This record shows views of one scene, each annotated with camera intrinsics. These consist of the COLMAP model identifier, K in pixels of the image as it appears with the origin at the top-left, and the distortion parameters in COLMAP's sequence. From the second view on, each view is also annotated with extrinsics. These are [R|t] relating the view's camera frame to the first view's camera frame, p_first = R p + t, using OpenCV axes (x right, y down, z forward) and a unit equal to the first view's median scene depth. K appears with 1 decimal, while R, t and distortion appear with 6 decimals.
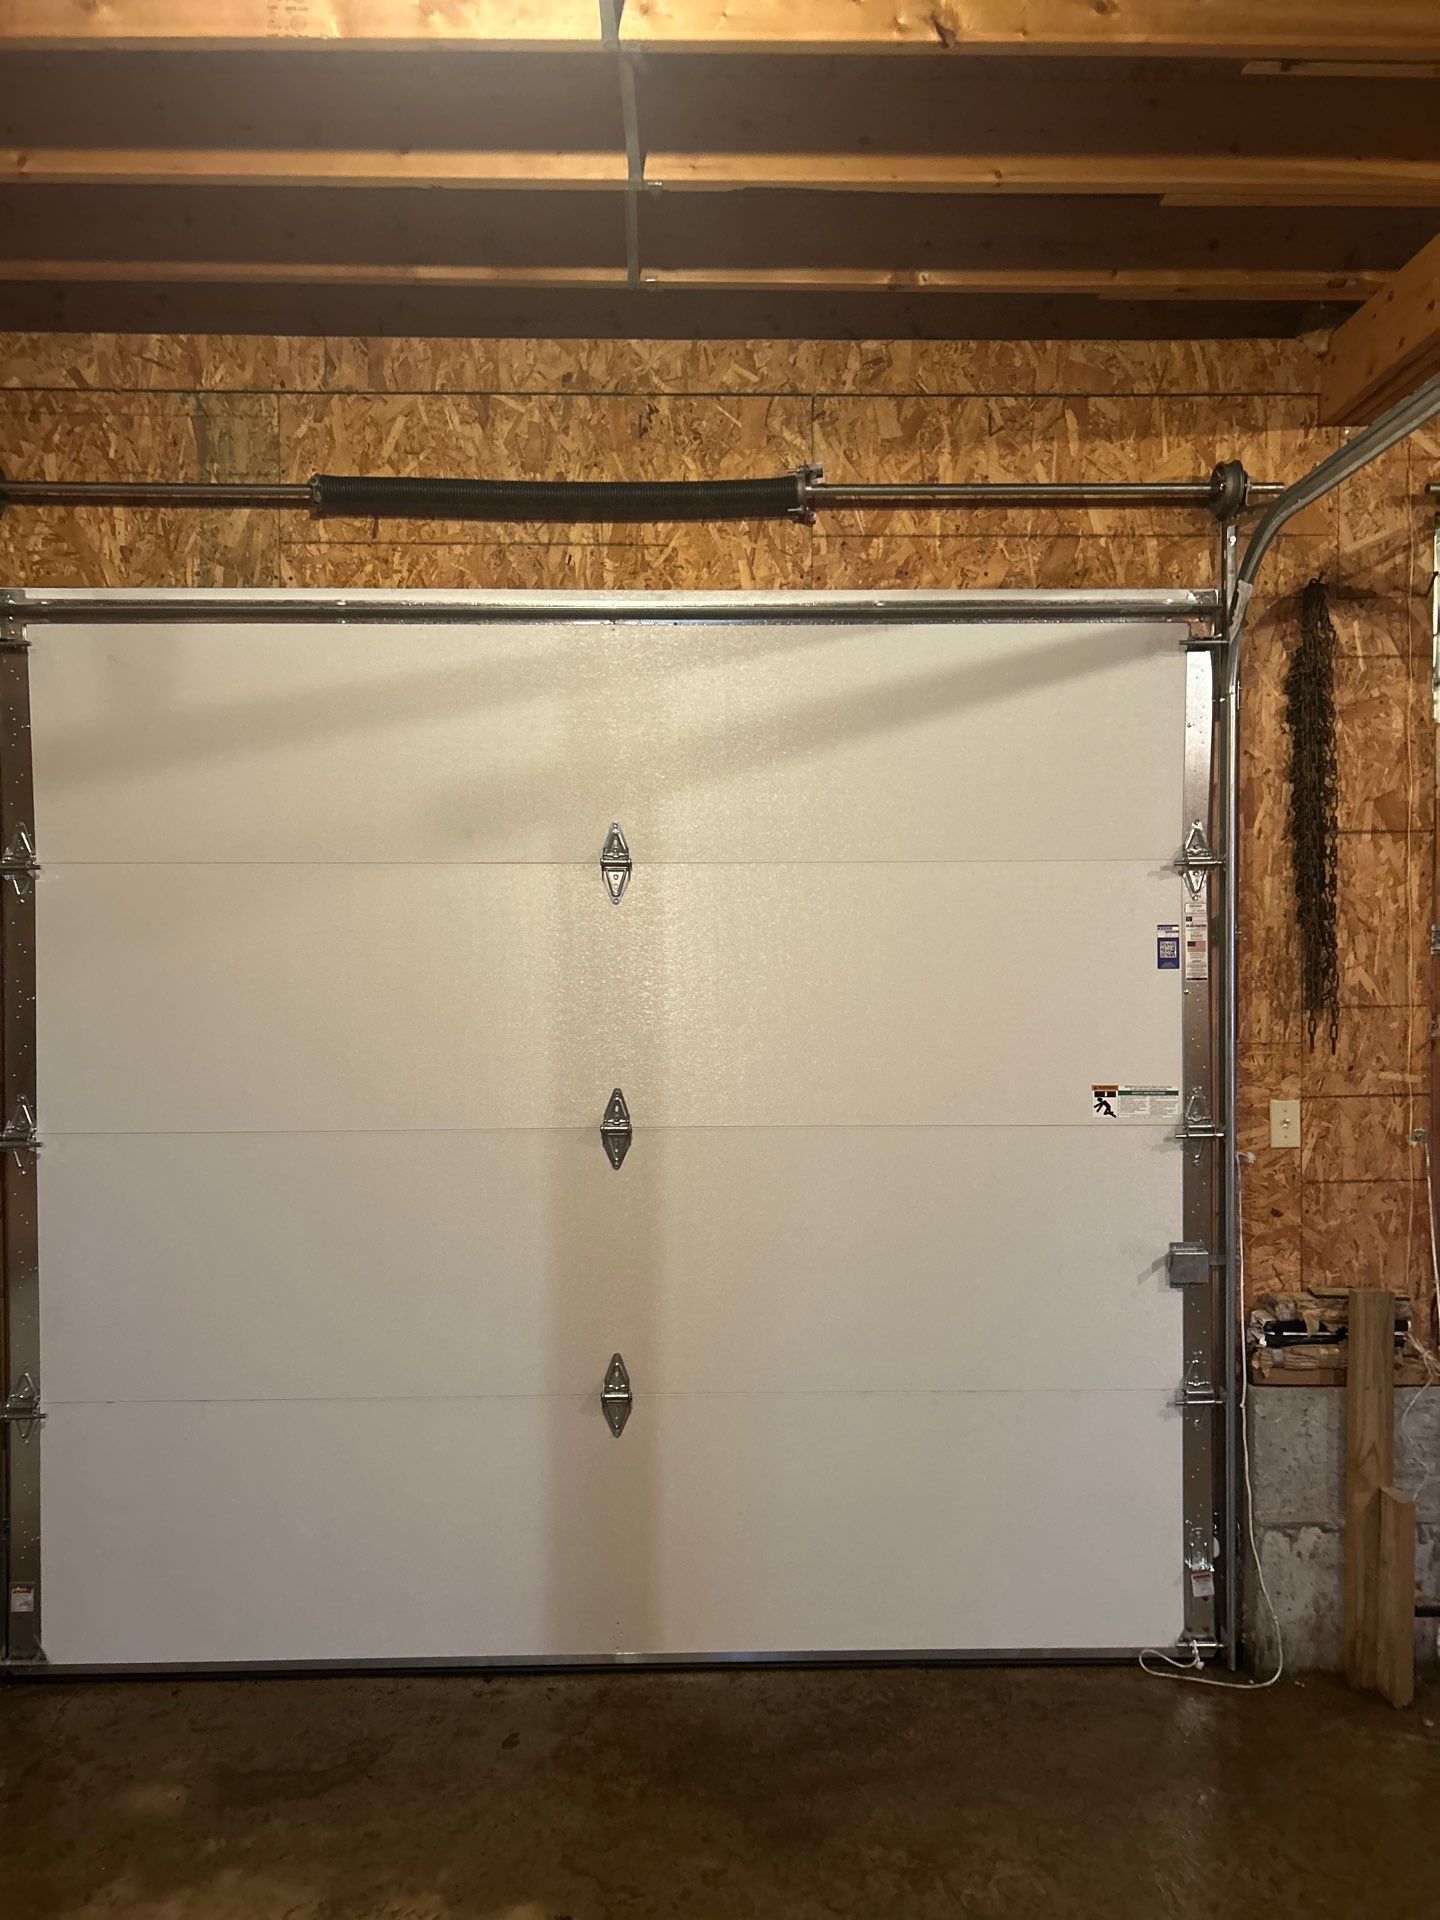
lens RADIAL K [[1442.8, 0, 720.0], [0, 1442.8, 960.0], [0, 0, 1]] dist [0.037752, -0.049070]
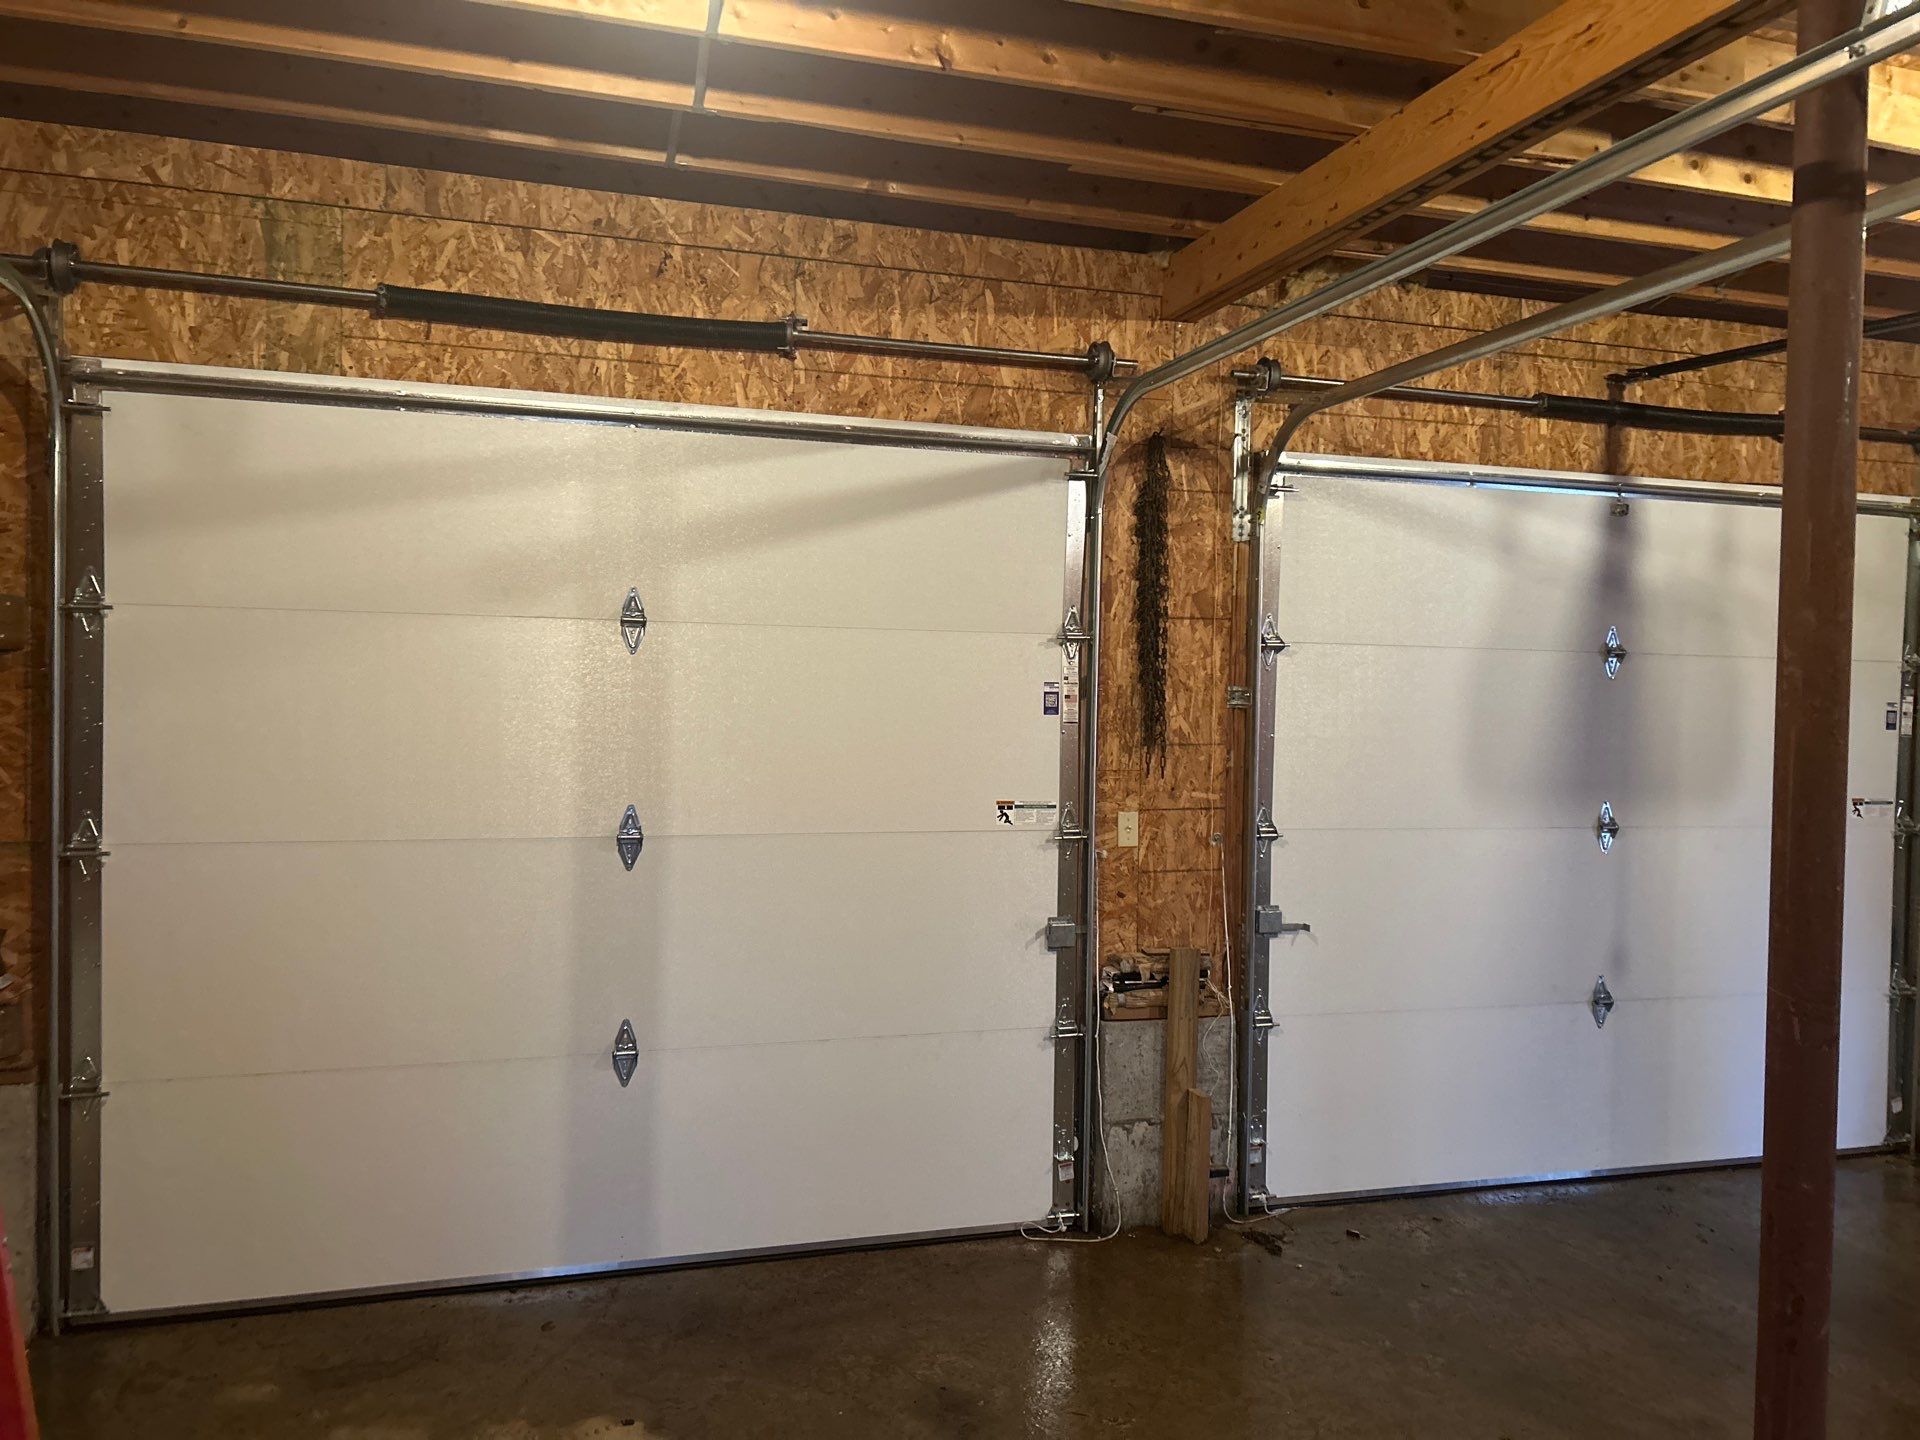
lens RADIAL K [[1442.8, 0, 960.0], [0, 1442.8, 720.0], [0, 0, 1]] dist [0.037752, -0.049070]
pose [[0.959005, 0.015864, 0.282946, -0.151101], [-0.018179, 0.999819, 0.005556, 0.005106], [-0.282807, -0.010472, 0.959120, -0.261232]]
